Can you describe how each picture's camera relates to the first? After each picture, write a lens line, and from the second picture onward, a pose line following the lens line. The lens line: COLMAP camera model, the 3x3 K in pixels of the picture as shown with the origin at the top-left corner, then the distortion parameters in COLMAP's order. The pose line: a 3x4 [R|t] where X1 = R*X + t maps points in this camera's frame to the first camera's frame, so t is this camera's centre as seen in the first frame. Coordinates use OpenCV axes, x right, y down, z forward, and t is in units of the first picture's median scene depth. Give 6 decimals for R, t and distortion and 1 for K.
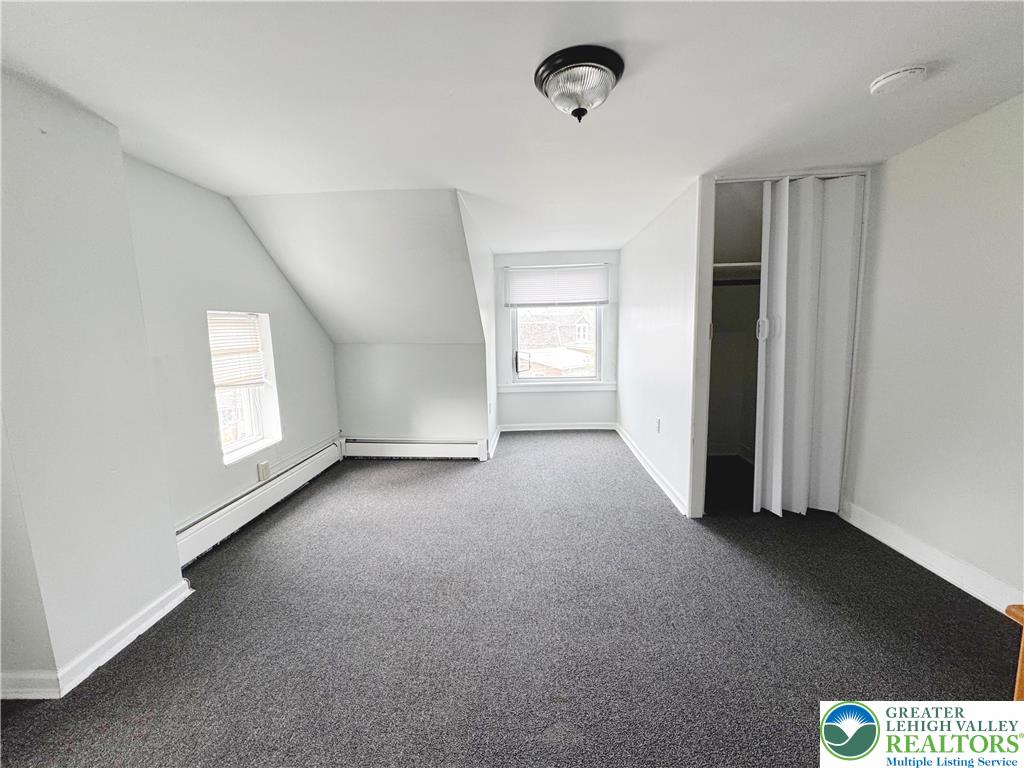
lens RADIAL K [[409.9, 0, 512.0], [0, 409.9, 384.0], [0, 0, 1]] dist [-0.000497, 0.000021]
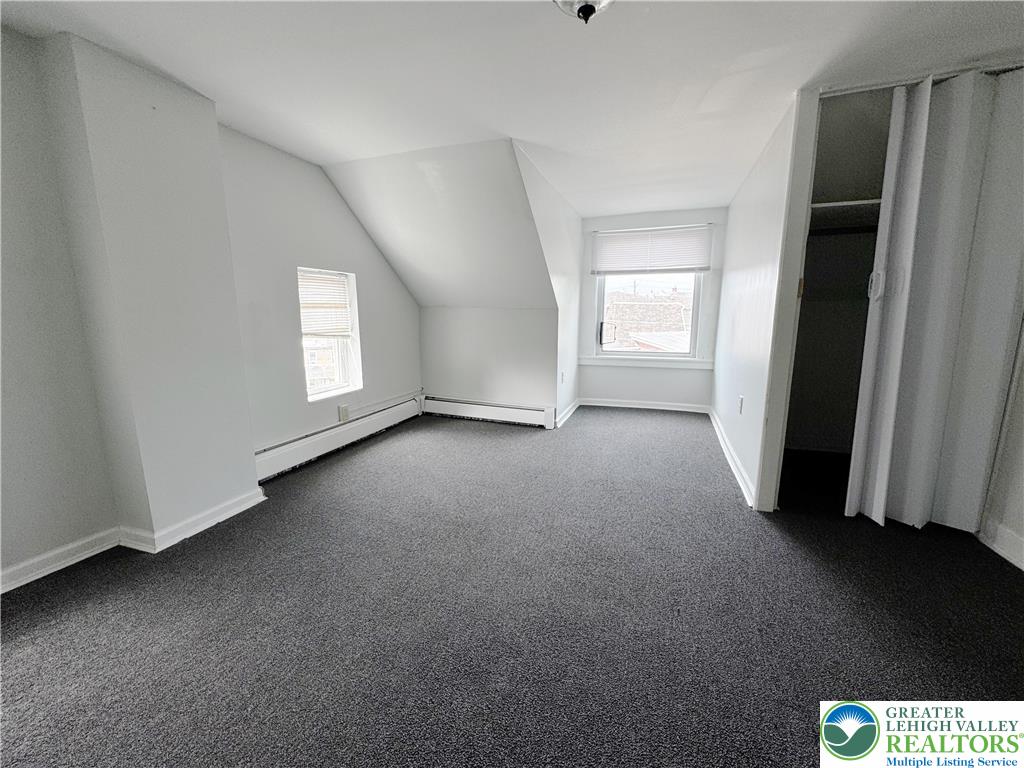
lens RADIAL K [[410.9, 0, 512.0], [0, 410.9, 384.0], [0, 0, 1]] dist [-0.001915, 0.000029]
pose [[0.957504, 0.071368, -0.279452, 0.156024], [-0.059388, 0.996925, 0.051118, 0.047784], [0.282241, -0.032349, 0.958798, 0.043768]]
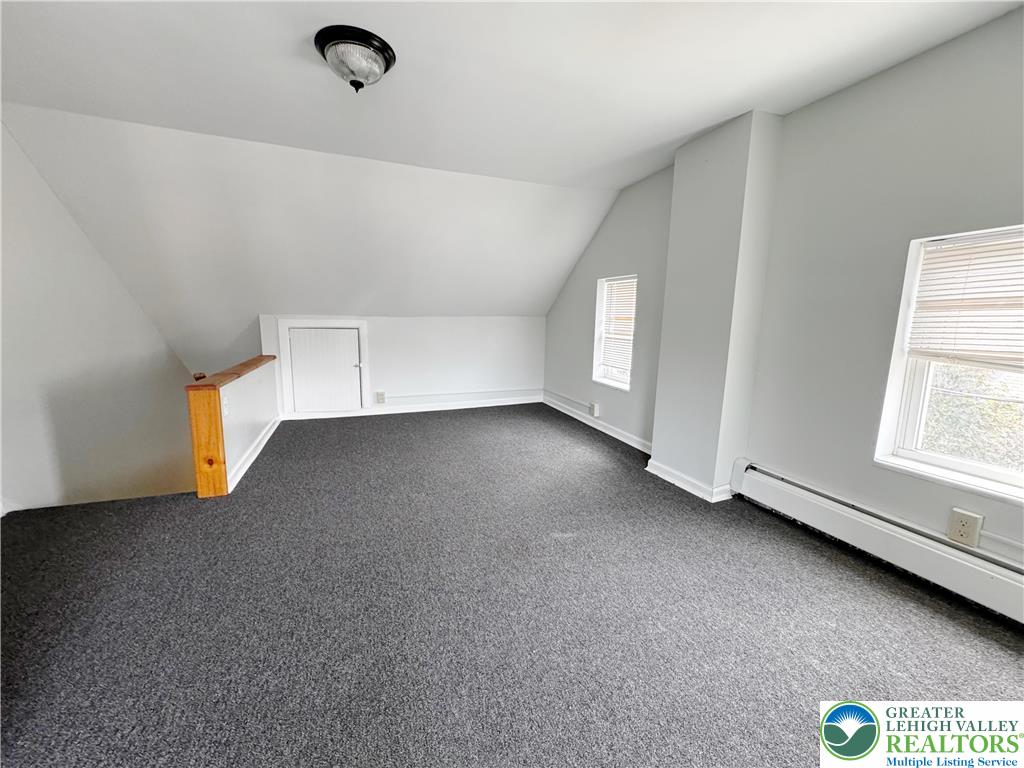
lens RADIAL K [[409.9, 0, 512.0], [0, 409.9, 384.0], [0, 0, 1]] dist [-0.000497, 0.000021]
pose [[-0.916498, 0.073770, -0.393180, 0.140099], [-0.044959, 0.957629, 0.284473, -0.096924], [0.397506, 0.278396, -0.874348, 1.209960]]
